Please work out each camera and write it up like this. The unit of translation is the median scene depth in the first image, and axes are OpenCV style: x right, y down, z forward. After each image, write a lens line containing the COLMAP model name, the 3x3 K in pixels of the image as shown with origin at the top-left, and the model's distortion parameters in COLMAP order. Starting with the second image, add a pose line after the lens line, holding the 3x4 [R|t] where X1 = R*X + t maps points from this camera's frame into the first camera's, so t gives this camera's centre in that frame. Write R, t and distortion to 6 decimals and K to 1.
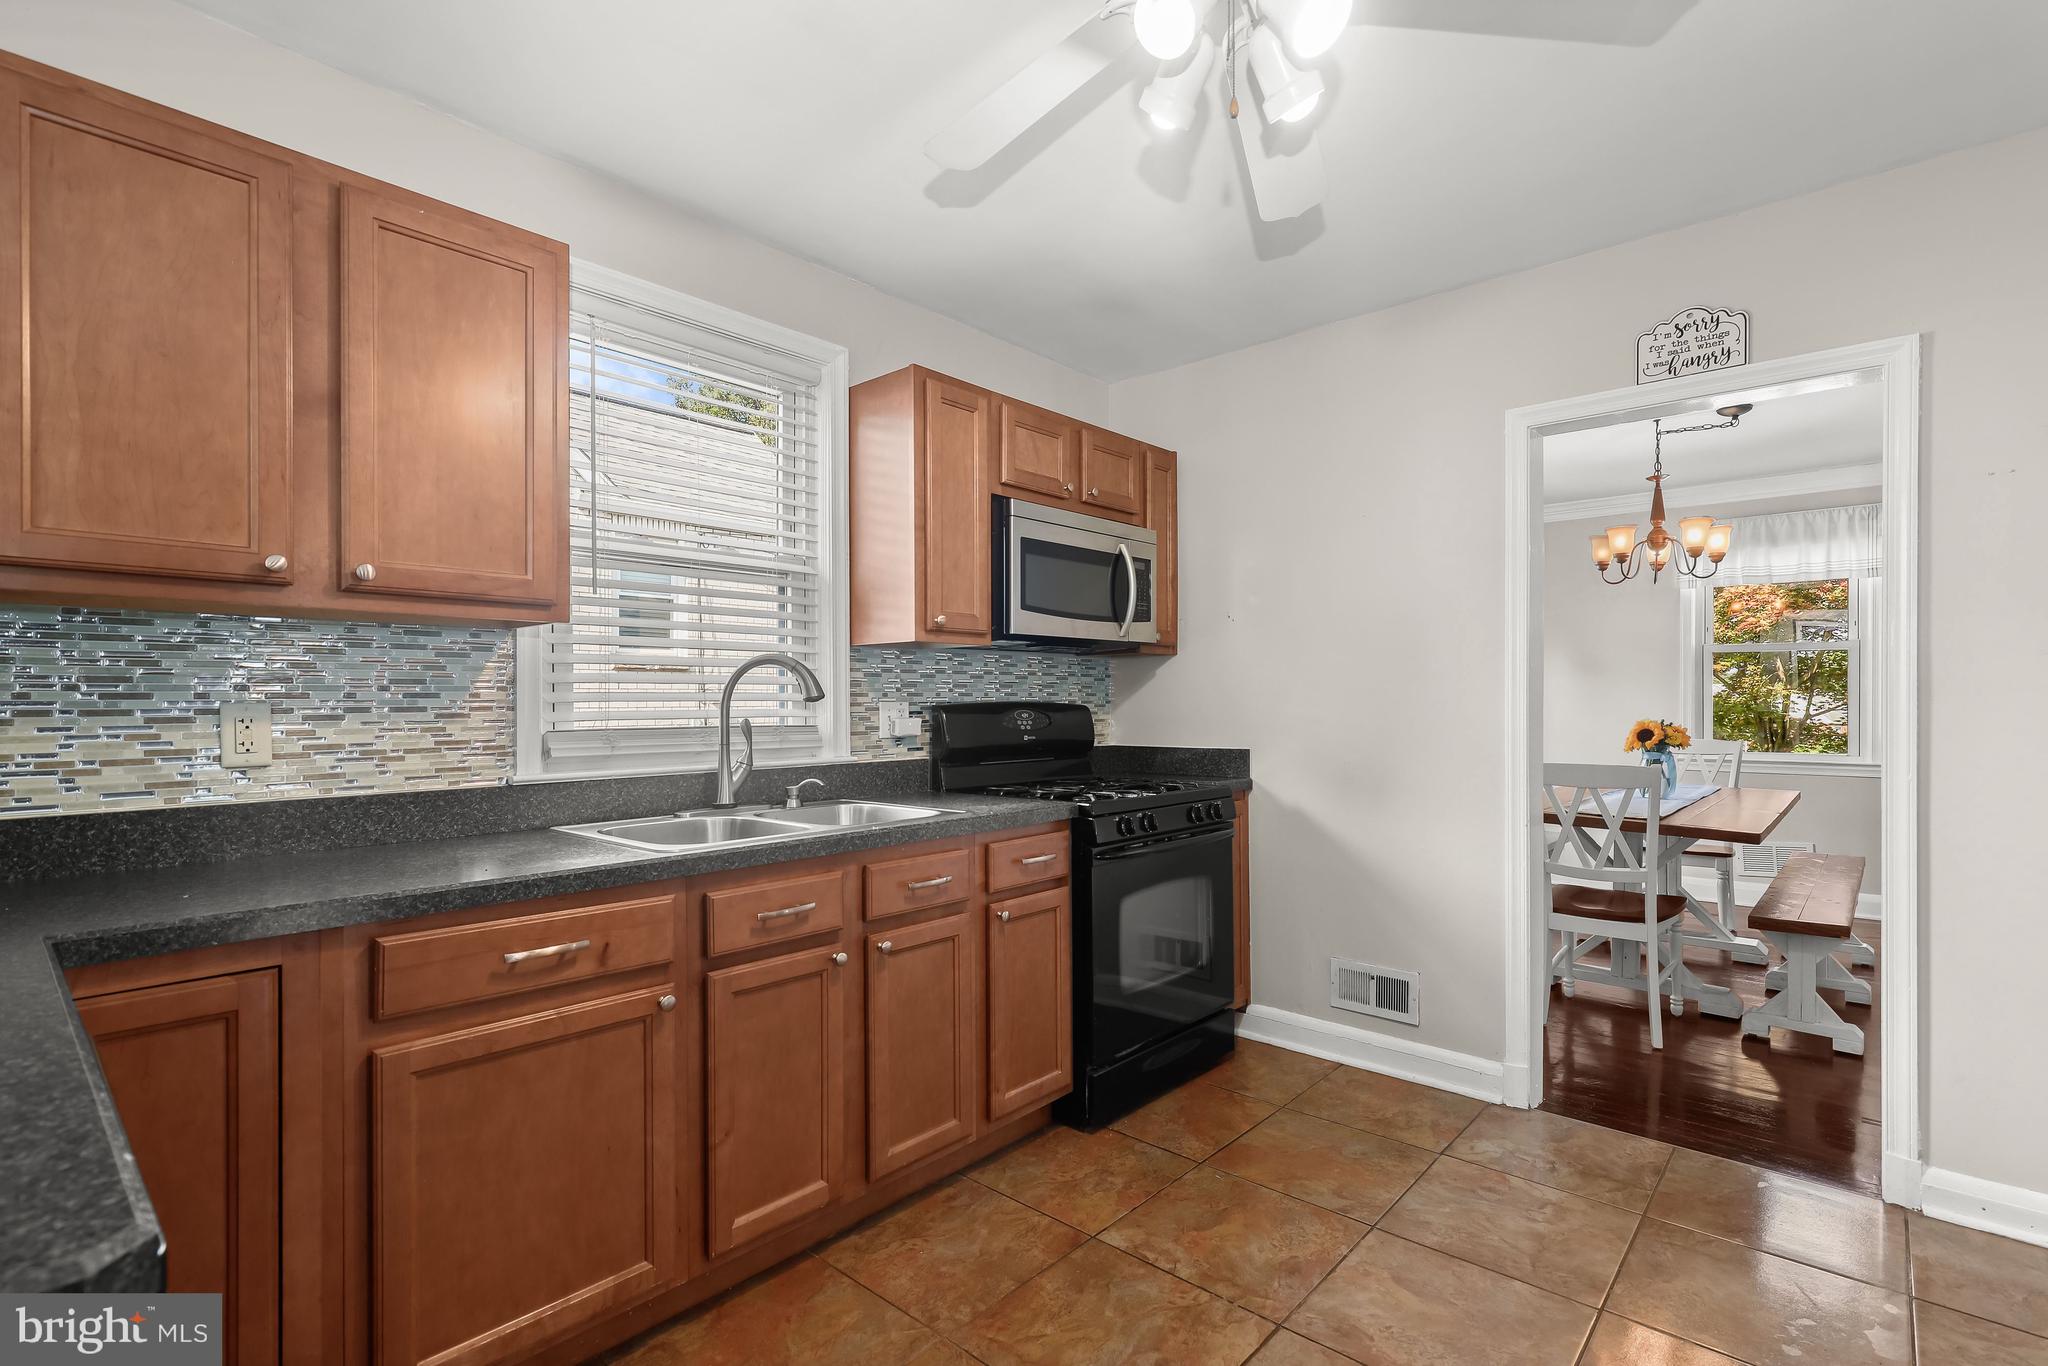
lens RADIAL K [[951.3, 0, 1032.3], [0, 951.3, 712.3], [0, 0, 1]] dist [-0.000186, 0.000069]
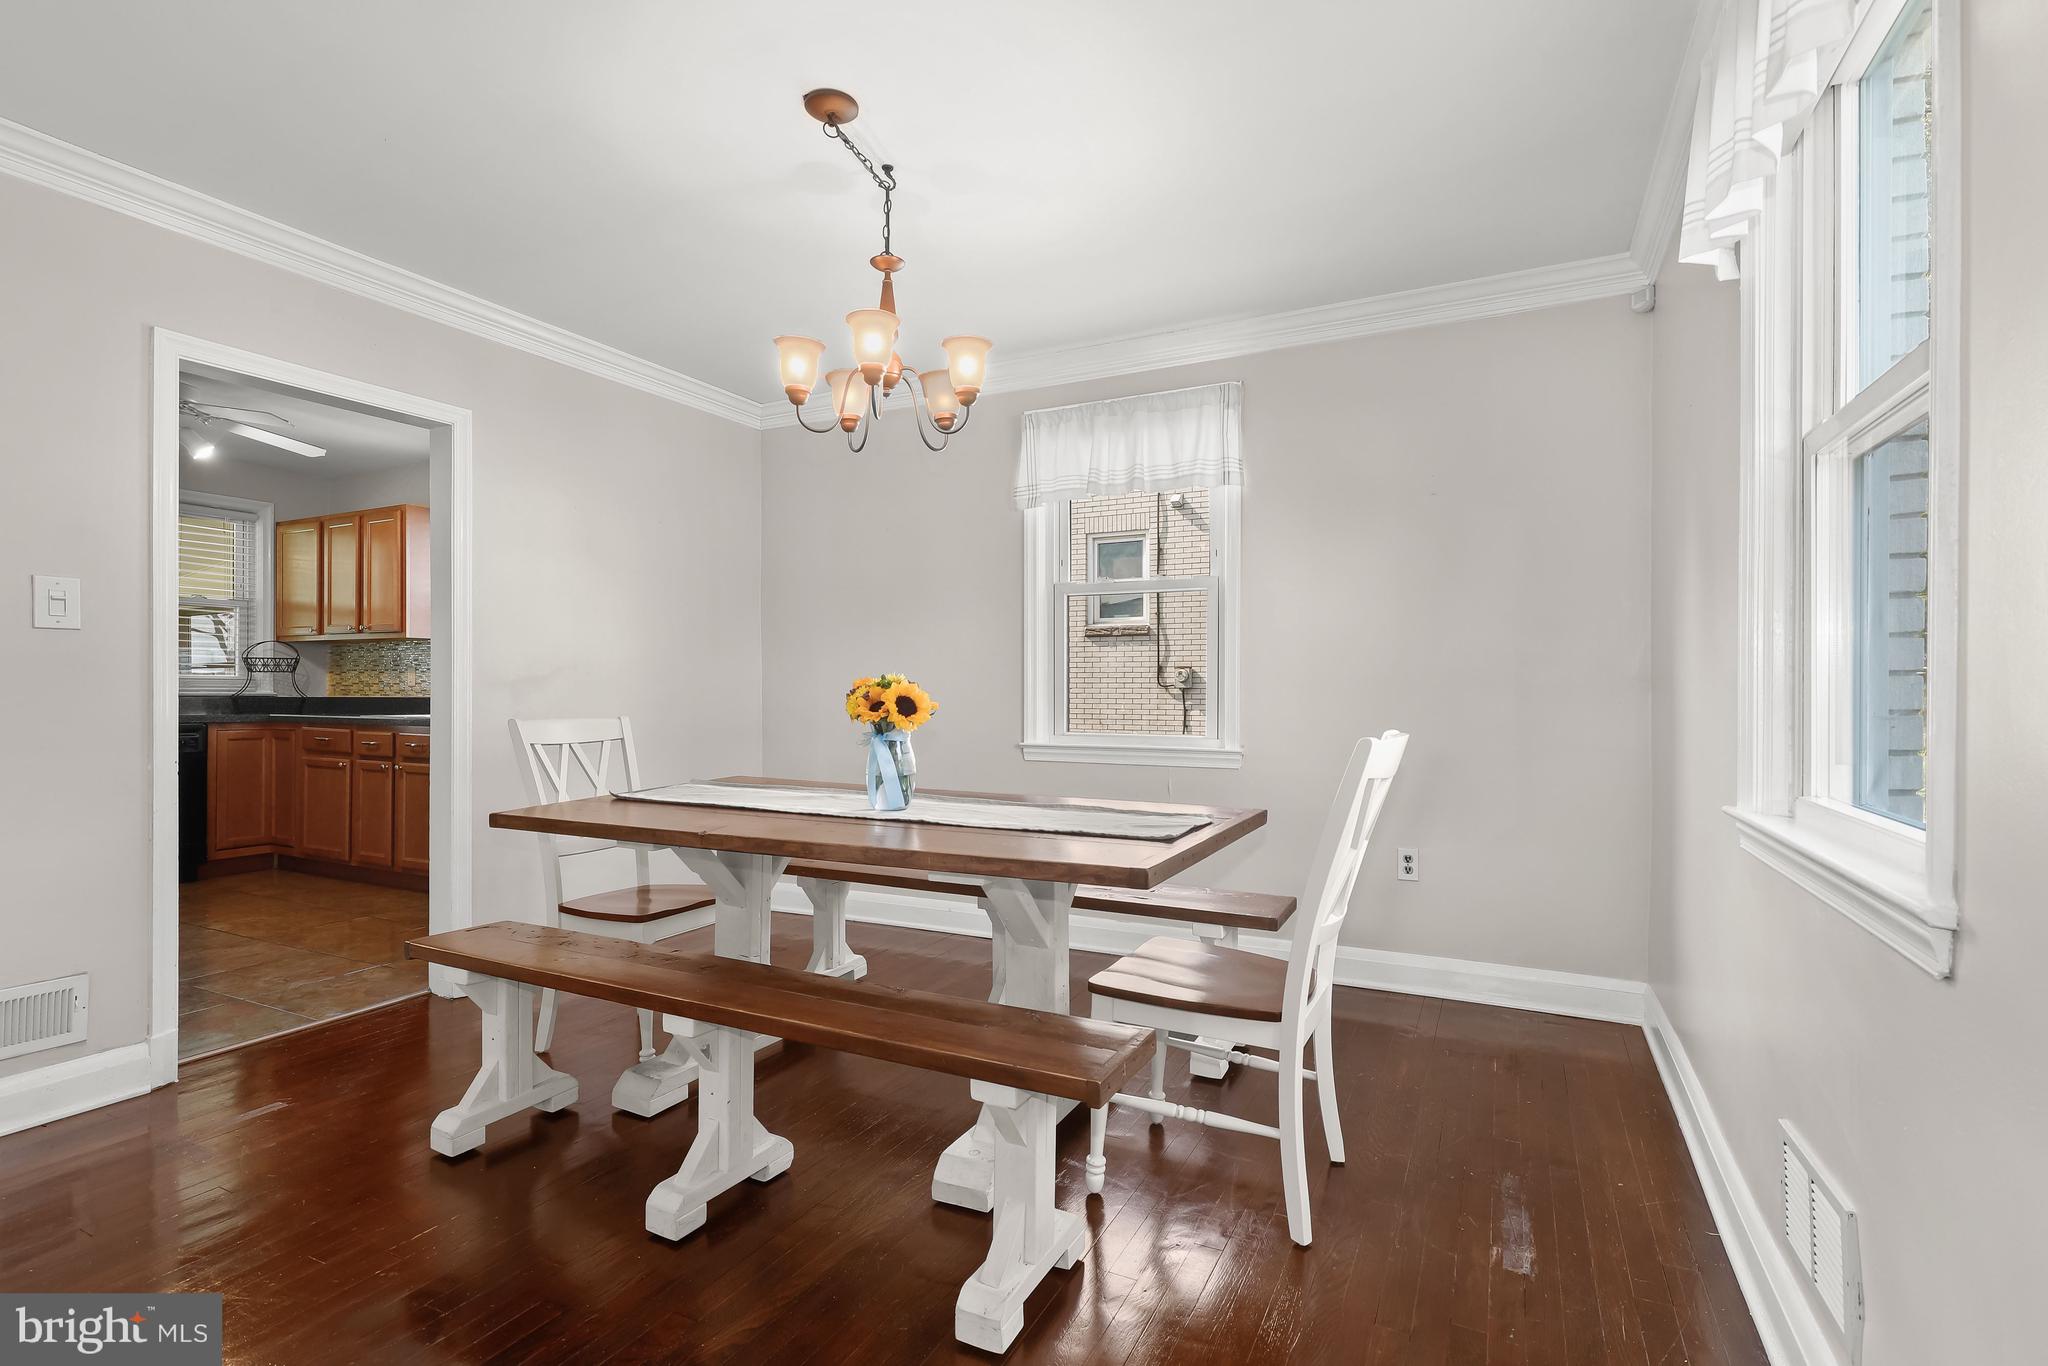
lens RADIAL K [[958.5, 0, 1025.7], [0, 958.5, 689.9], [0, 0, 1]] dist [0.002069, 0.000003]
pose [[0.260083, 0.005757, -0.965569, 1.763519], [-0.012000, 0.999924, 0.002730, 0.020693], [0.965512, 0.010877, 0.260133, 1.305713]]
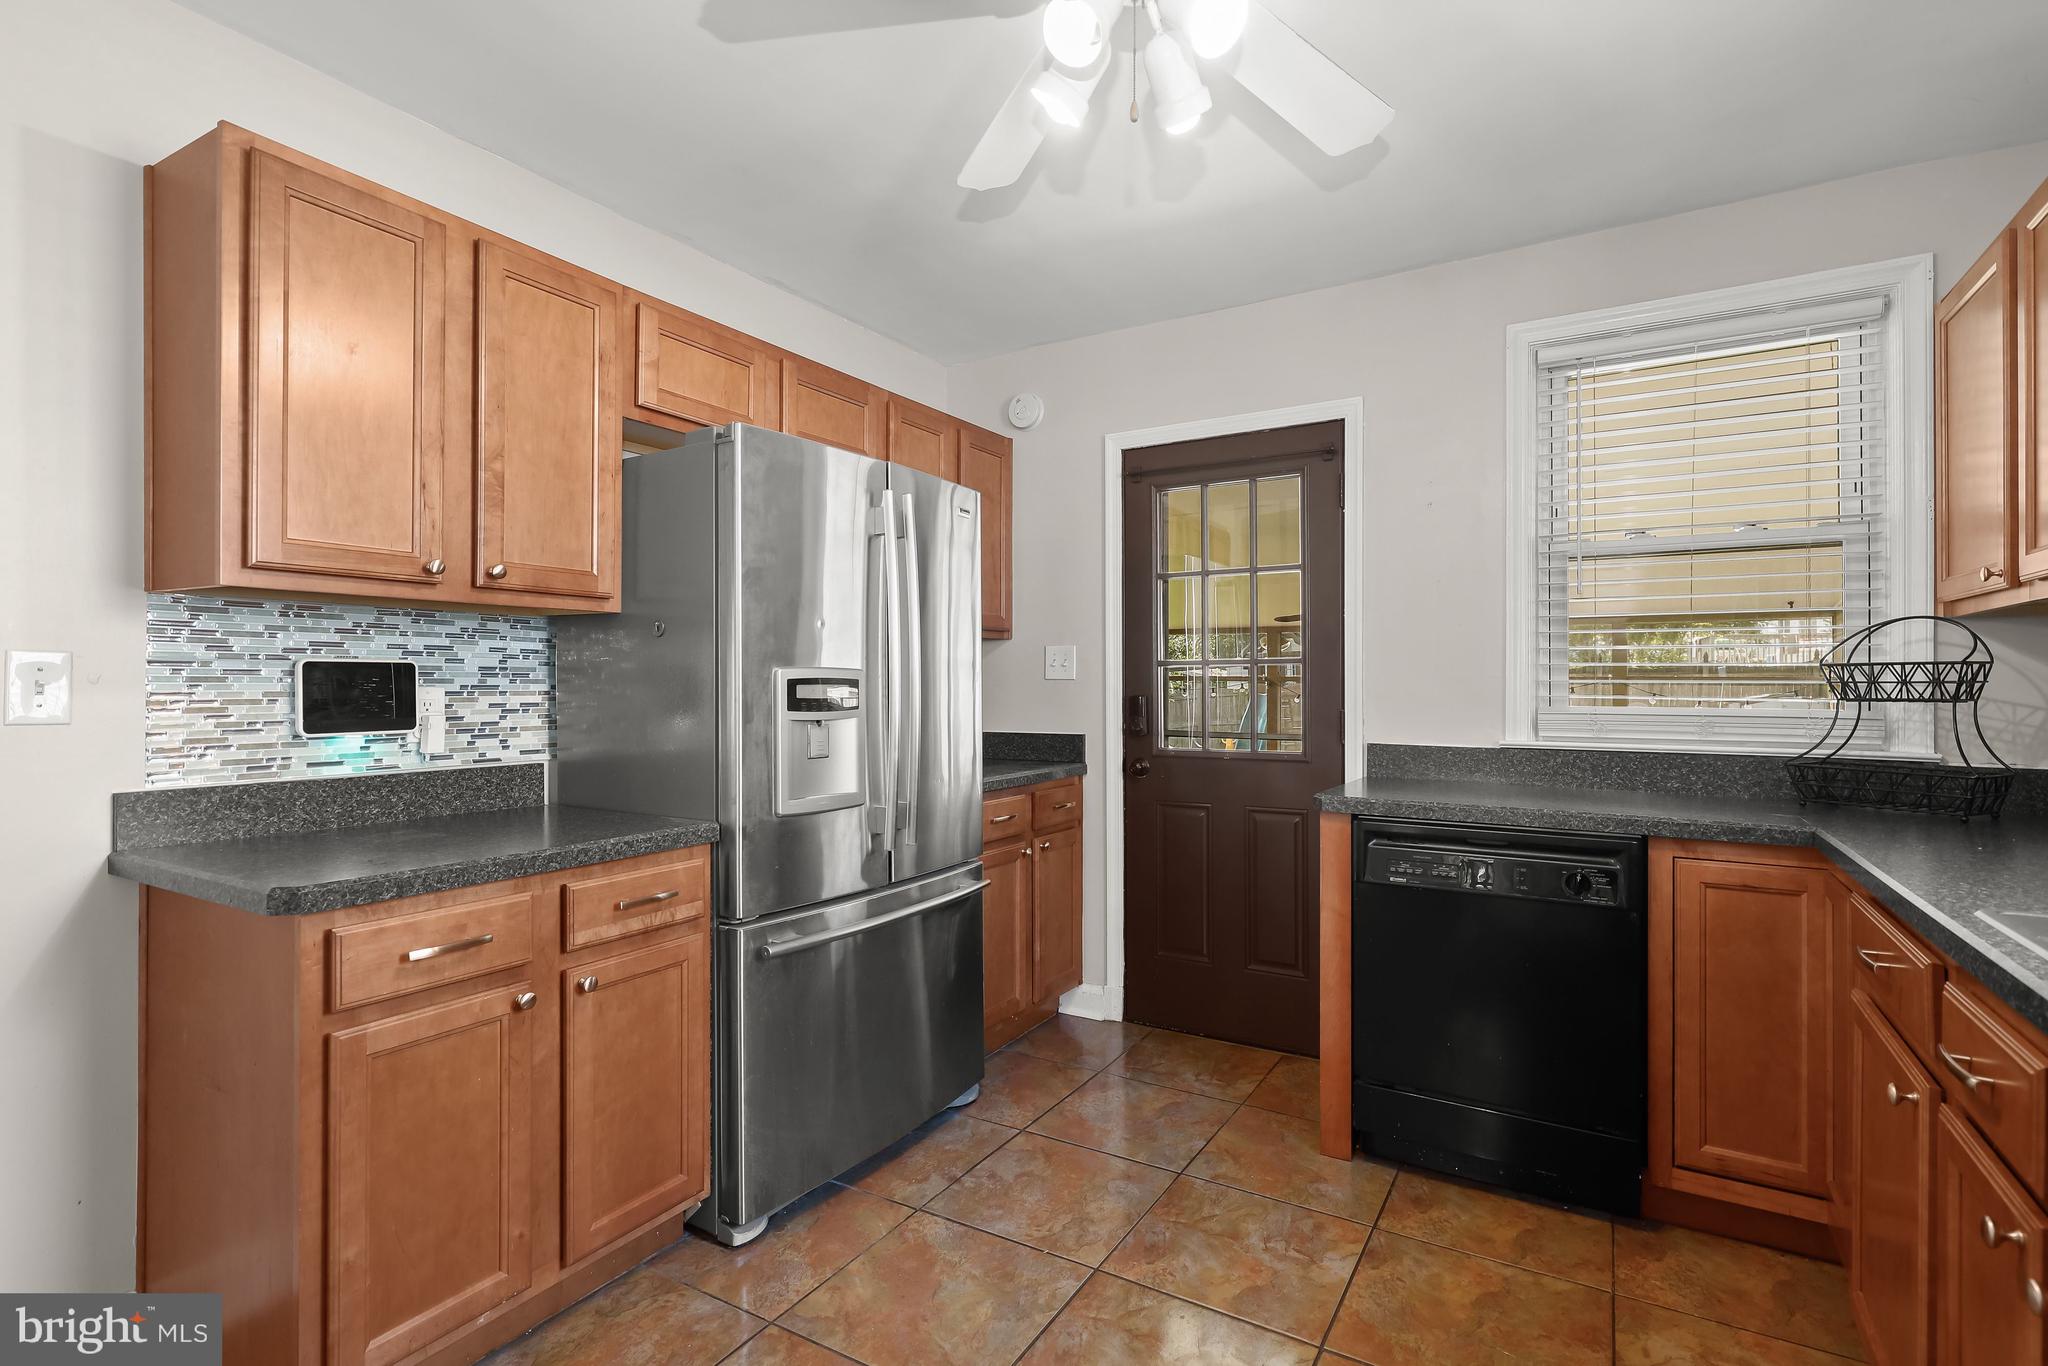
lens RADIAL K [[965.3, 0, 1032.5], [0, 965.3, 681.6], [0, 0, 1]] dist [0.000375, -0.000159]
pose [[-0.981552, 0.006278, -0.191094, 0.237060], [0.005648, 0.999977, 0.003844, -0.013730], [0.191114, 0.002694, -0.981564, 0.915905]]
